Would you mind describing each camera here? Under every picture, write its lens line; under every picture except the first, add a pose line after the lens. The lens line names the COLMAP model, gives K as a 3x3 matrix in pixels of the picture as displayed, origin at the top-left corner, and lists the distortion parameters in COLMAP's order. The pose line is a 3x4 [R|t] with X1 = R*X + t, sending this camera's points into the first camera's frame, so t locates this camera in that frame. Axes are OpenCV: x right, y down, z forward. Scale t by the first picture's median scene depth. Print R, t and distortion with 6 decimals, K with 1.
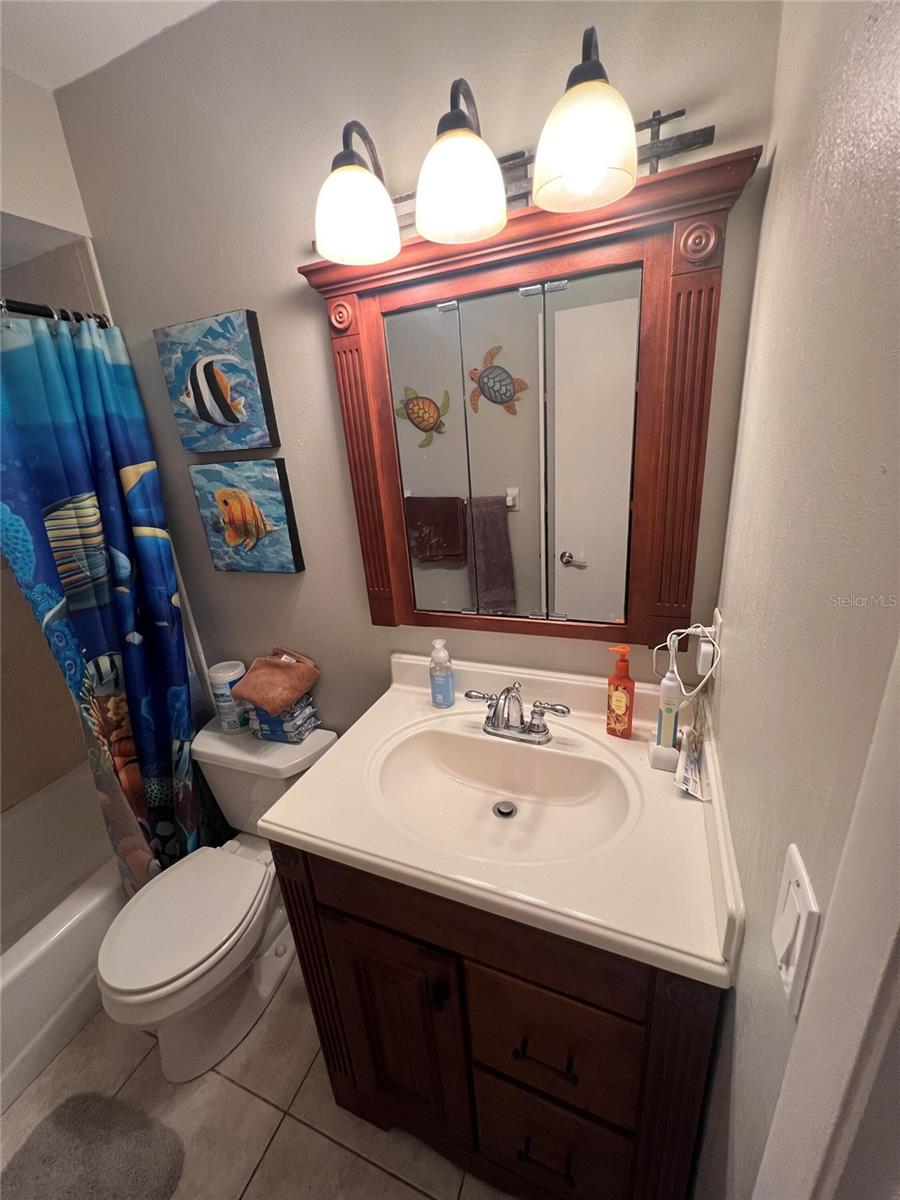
lens RADIAL K [[476.4, 0, 432.7], [0, 476.4, 563.6], [0, 0, 1]] dist [-0.001516, 0.000366]
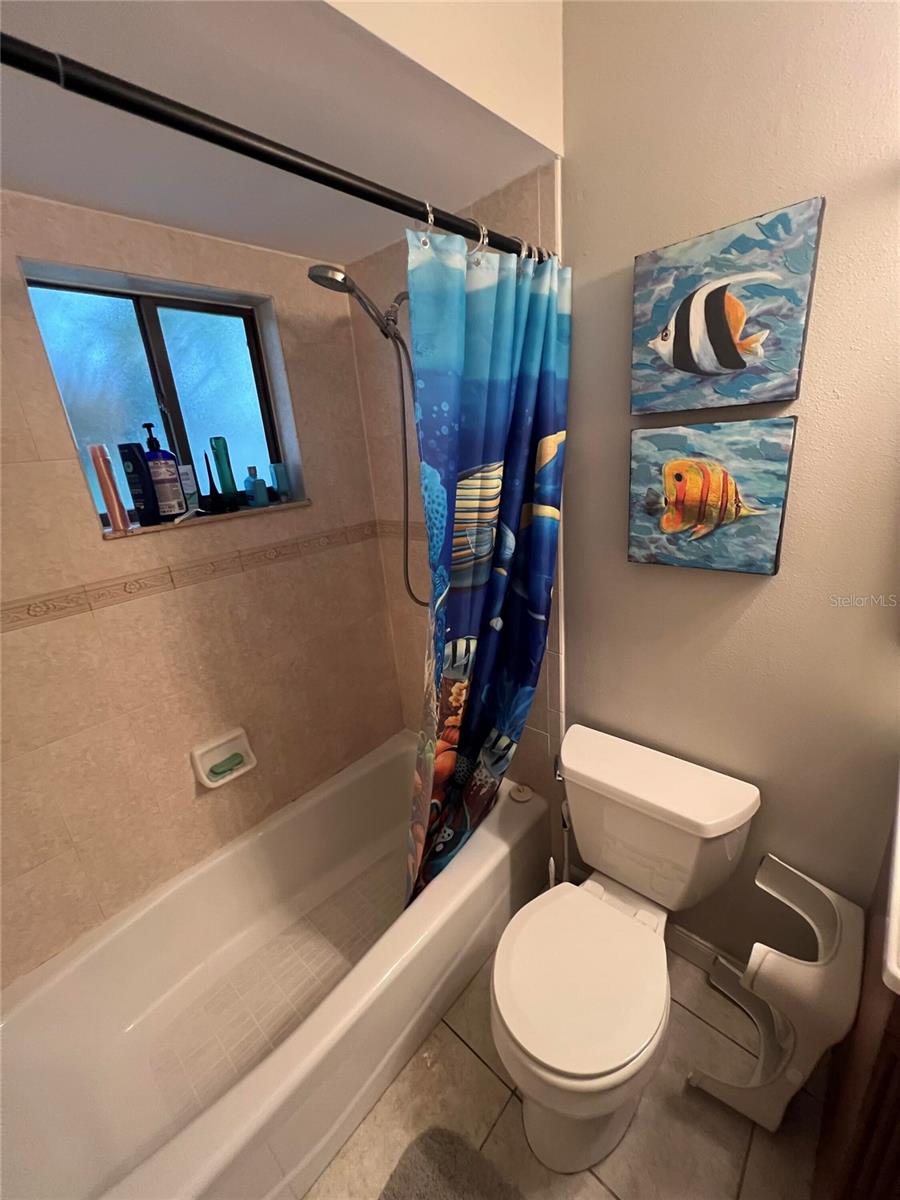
lens RADIAL K [[476.4, 0, 433.0], [0, 476.4, 582.8], [0, 0, 1]] dist [-0.001516, 0.000366]
pose [[0.931326, 0.116728, -0.344973, -0.528917], [-0.109080, 0.993163, 0.041572, 0.059606], [0.347467, -0.001088, 0.937692, 0.113979]]
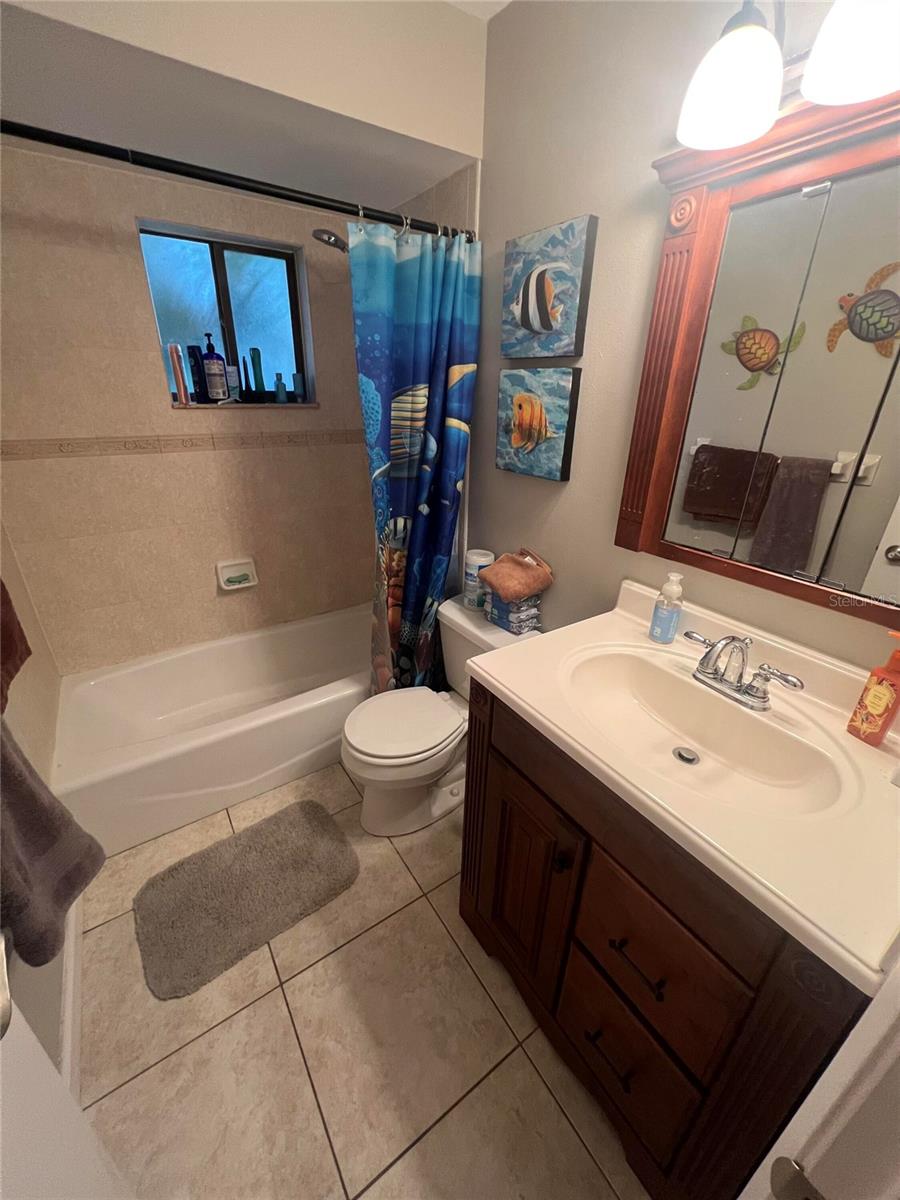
lens RADIAL K [[476.4, 0, 435.0], [0, 476.4, 575.3], [0, 0, 1]] dist [-0.001516, 0.000366]
pose [[0.814759, 0.312905, -0.488117, 0.076688], [-0.258978, 0.949626, 0.176470, 0.105757], [0.518747, -0.017369, 0.854751, -0.074489]]
